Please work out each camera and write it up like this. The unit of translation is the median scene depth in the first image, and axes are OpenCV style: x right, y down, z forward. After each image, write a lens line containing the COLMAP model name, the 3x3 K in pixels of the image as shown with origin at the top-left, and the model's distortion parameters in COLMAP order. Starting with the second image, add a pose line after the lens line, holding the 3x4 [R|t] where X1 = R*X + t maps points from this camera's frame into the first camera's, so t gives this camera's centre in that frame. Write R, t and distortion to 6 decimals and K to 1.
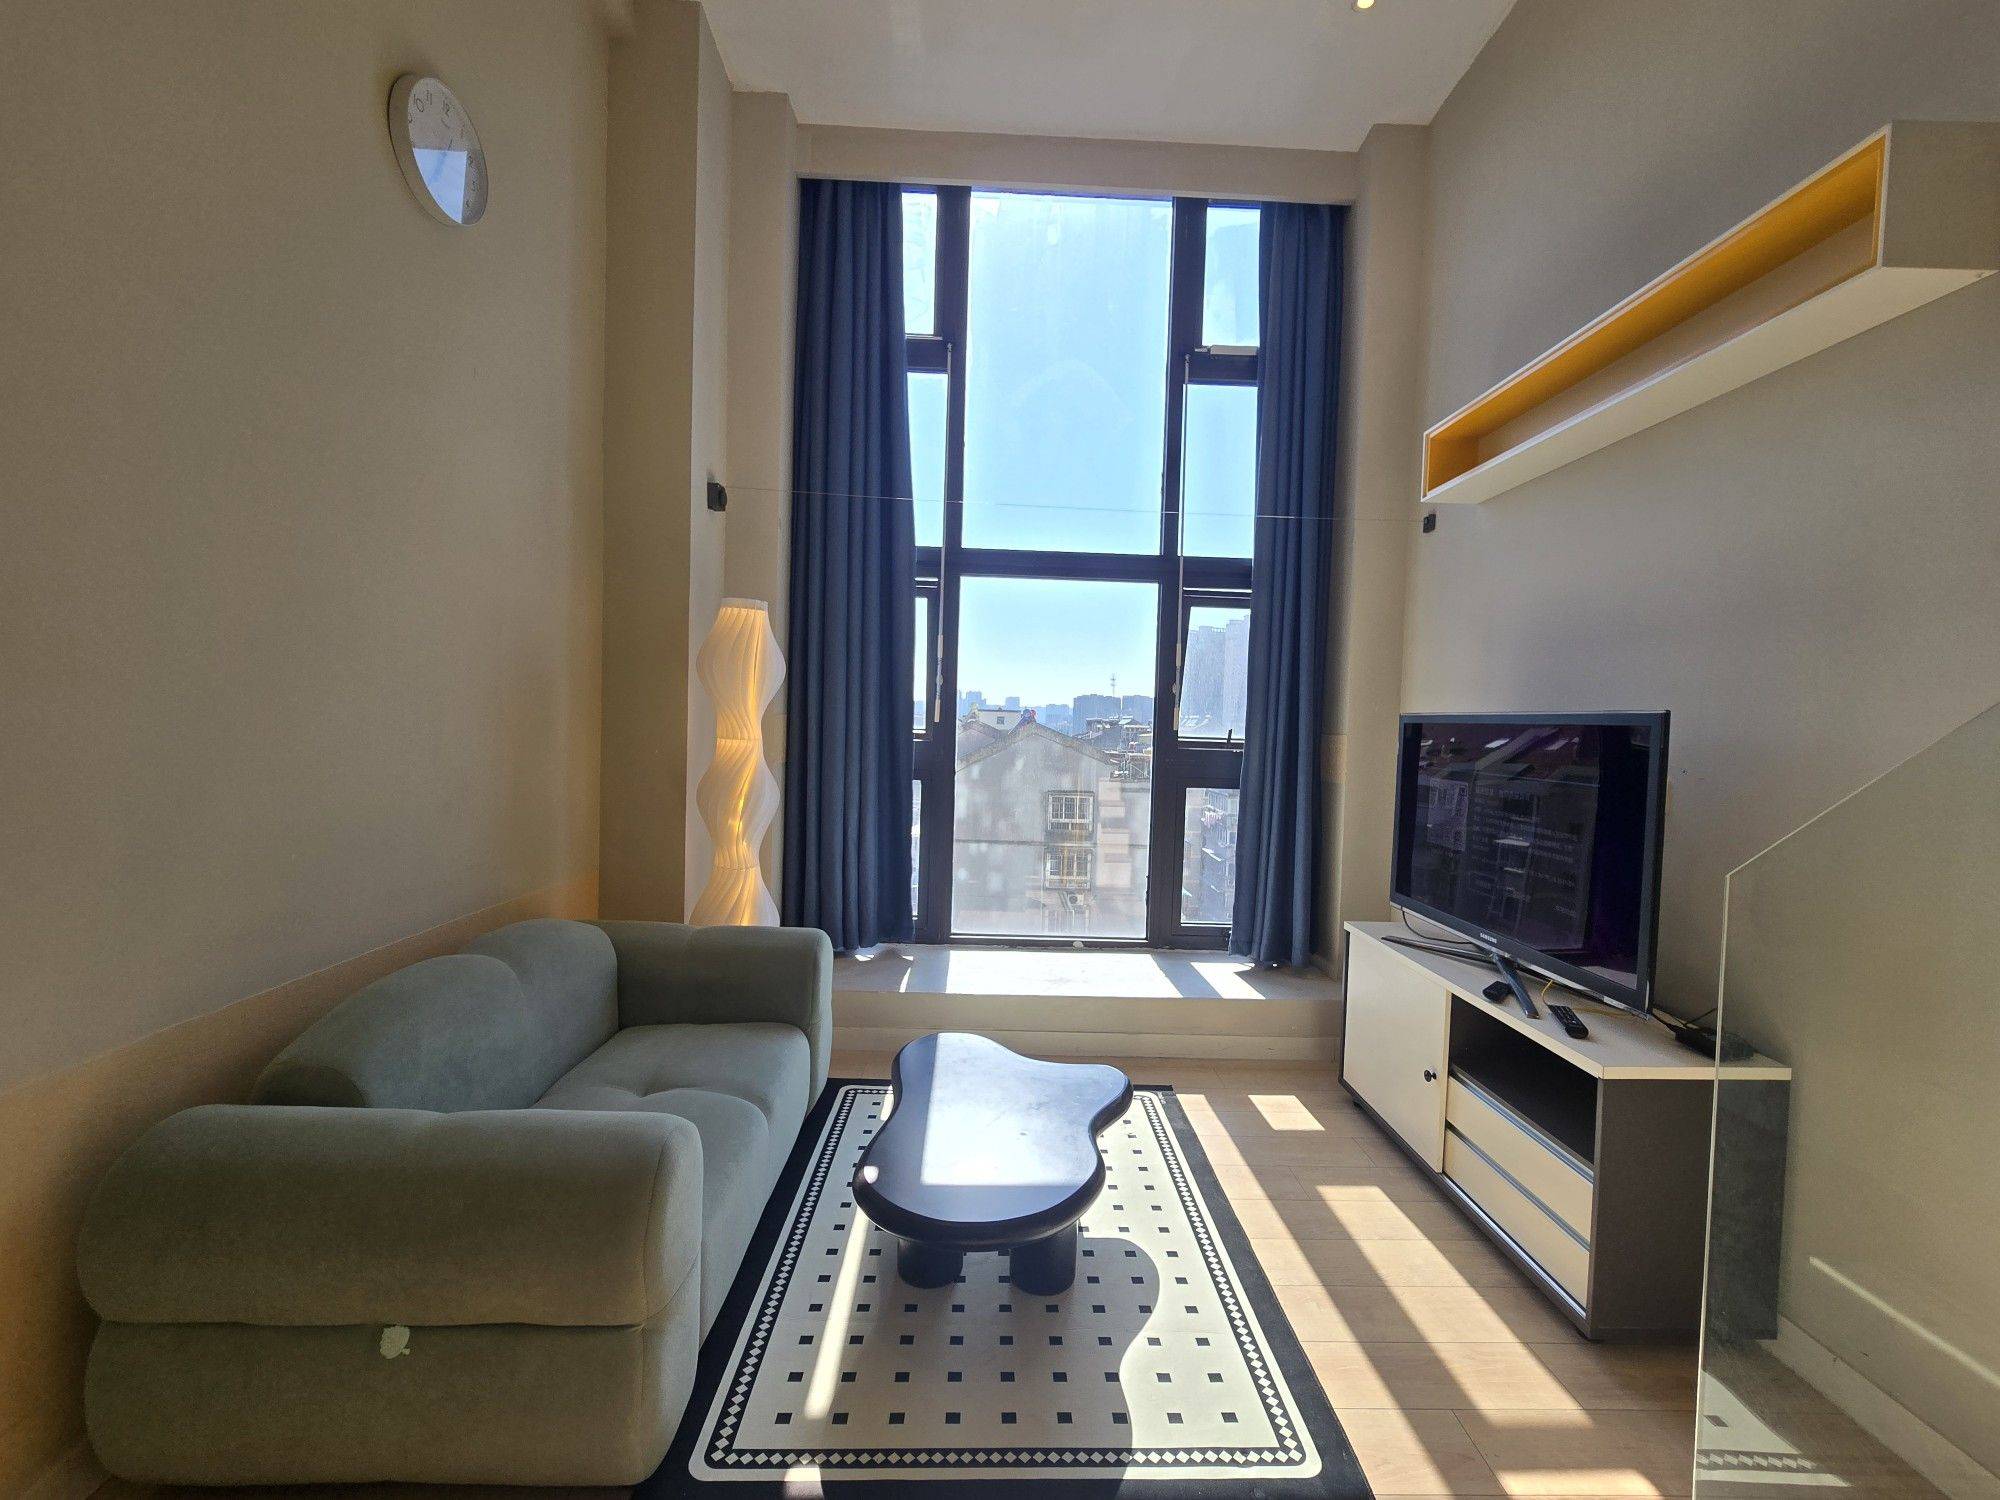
lens RADIAL K [[820.8, 0, 1019.1], [0, 820.8, 753.0], [0, 0, 1]] dist [-0.002419, -0.000545]
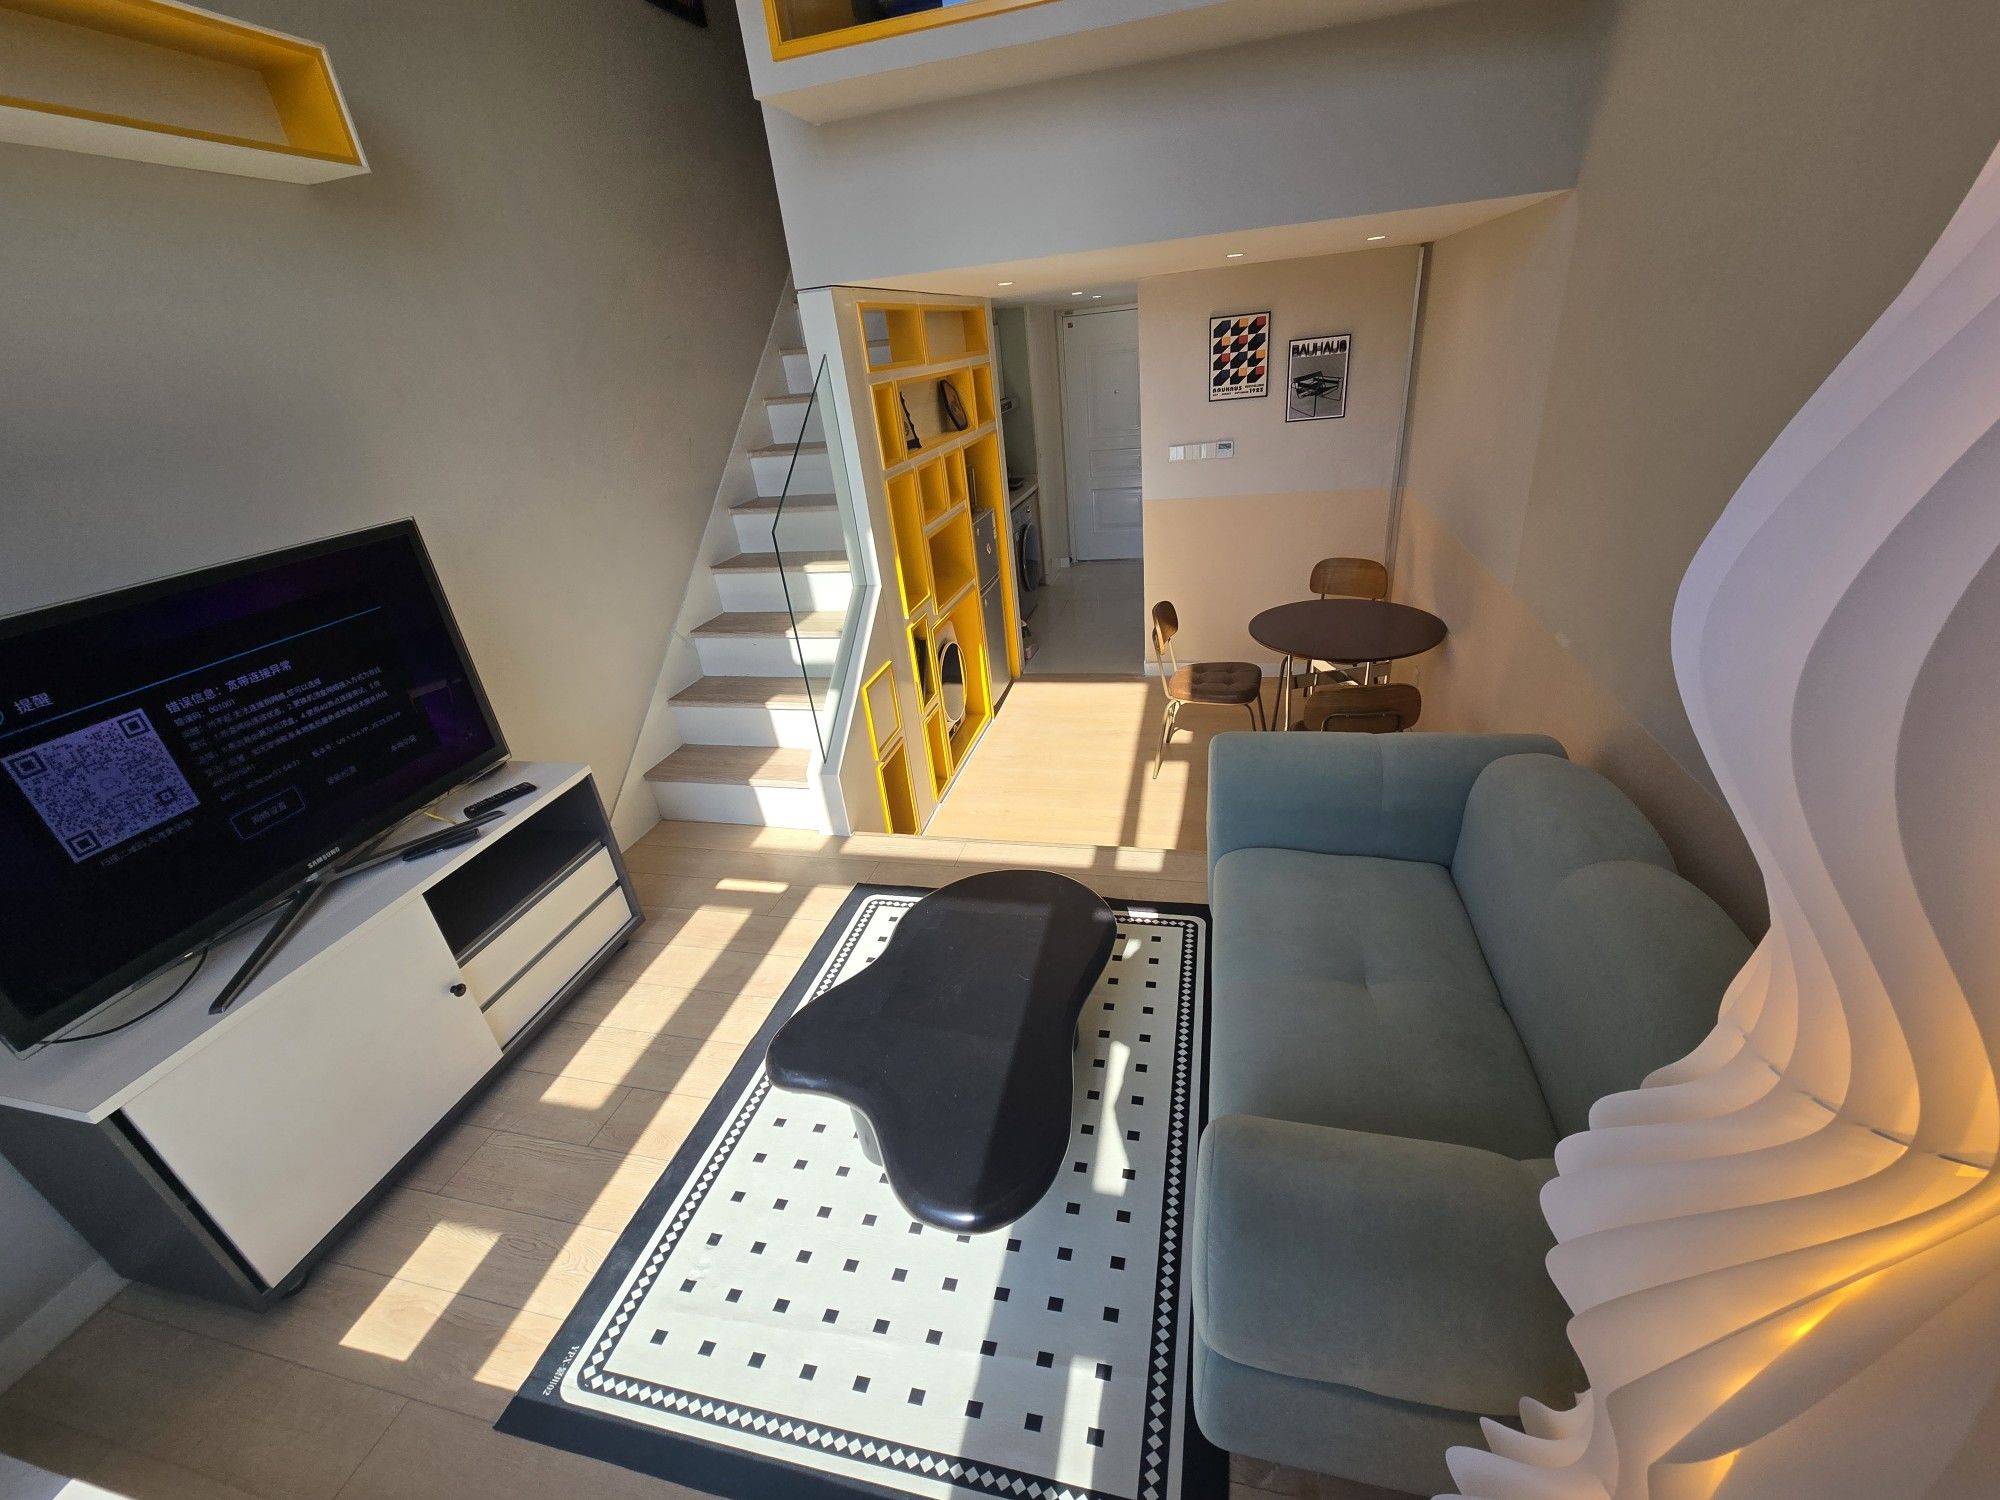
lens RADIAL K [[813.0, 0, 1012.4], [0, 813.0, 748.9], [0, 0, 1]] dist [0.001026, -0.003327]
pose [[-0.962048, -0.067663, 0.264360, -0.169637], [0.072899, 0.869836, 0.487926, -0.125564], [-0.262964, 0.488680, -0.831891, 0.889454]]
